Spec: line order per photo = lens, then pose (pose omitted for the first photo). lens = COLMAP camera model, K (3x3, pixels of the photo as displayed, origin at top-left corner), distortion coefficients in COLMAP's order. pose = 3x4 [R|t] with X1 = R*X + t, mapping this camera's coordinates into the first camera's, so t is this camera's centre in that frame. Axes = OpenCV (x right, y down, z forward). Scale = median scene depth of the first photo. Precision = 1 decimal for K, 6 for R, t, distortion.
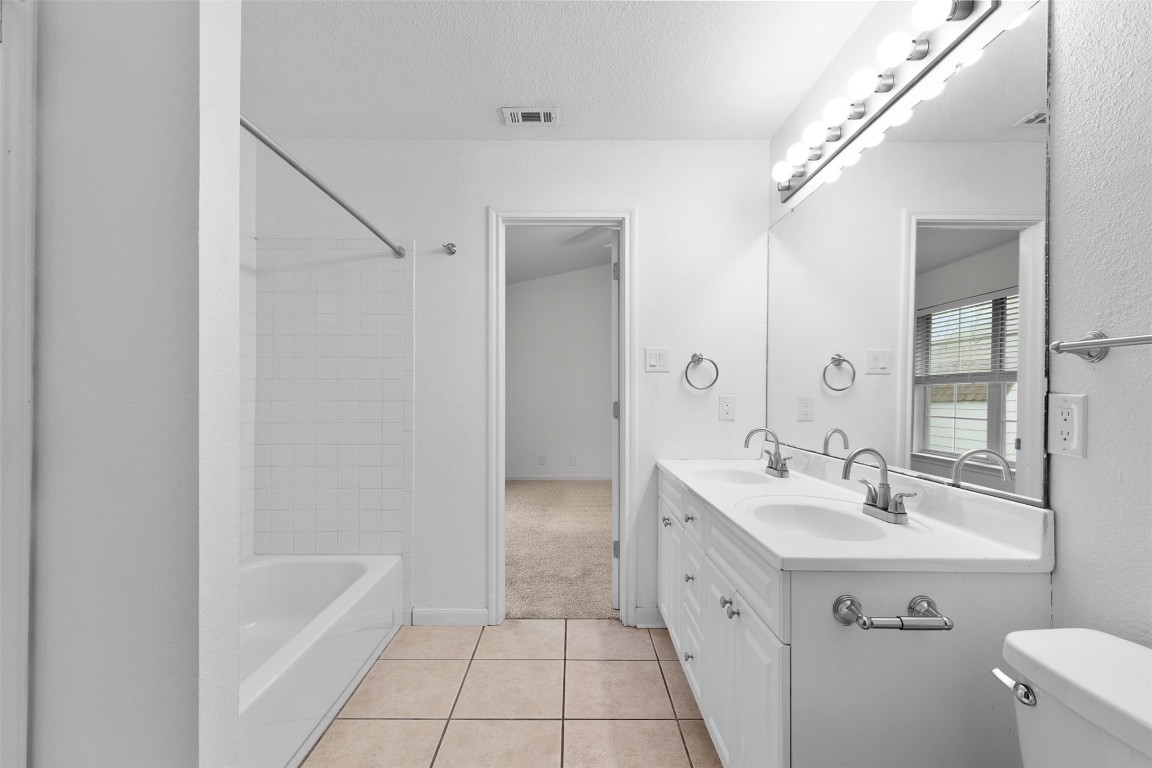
lens RADIAL K [[500.3, 0, 576.0], [0, 500.3, 384.0], [0, 0, 1]] dist [0.000052, -0.000003]
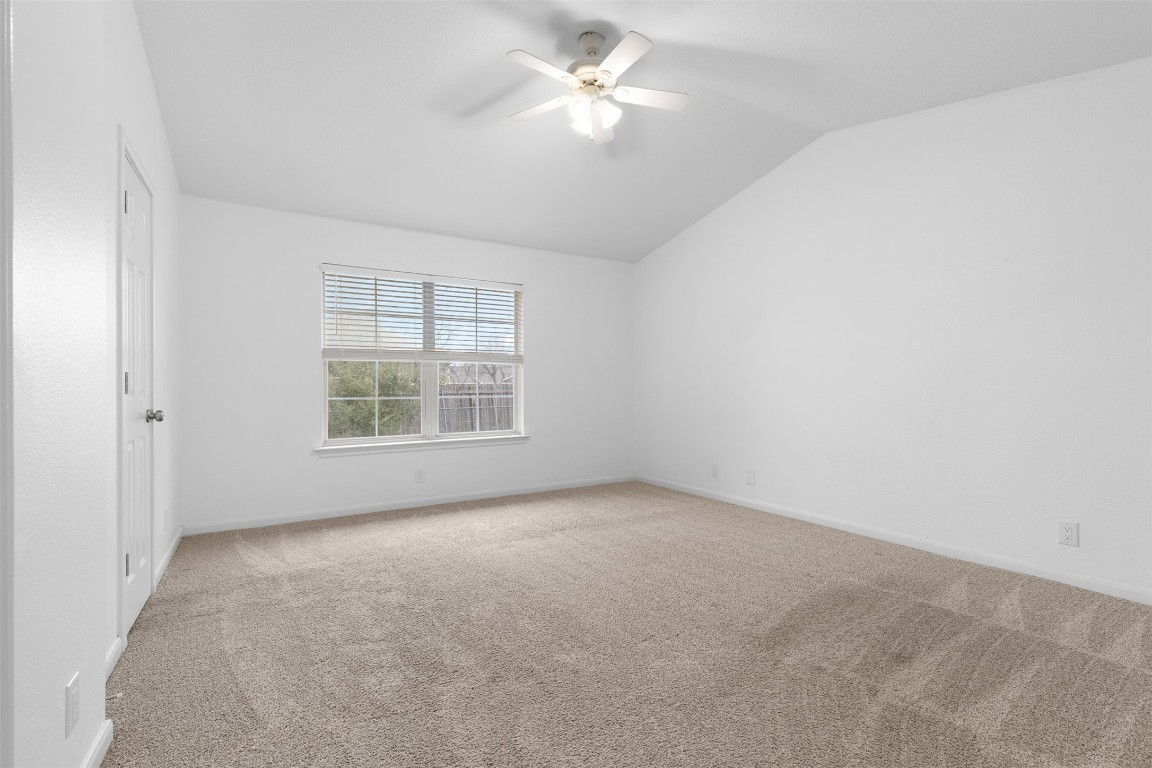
lens RADIAL K [[500.3, 0, 576.0], [0, 500.3, 384.0], [0, 0, 1]] dist [0.000052, -0.000003]
pose [[-0.520343, 0.004913, 0.853944, -0.190236], [-0.007549, 0.999918, -0.010353, 0.048027], [-0.853924, -0.011833, -0.520263, 1.274547]]
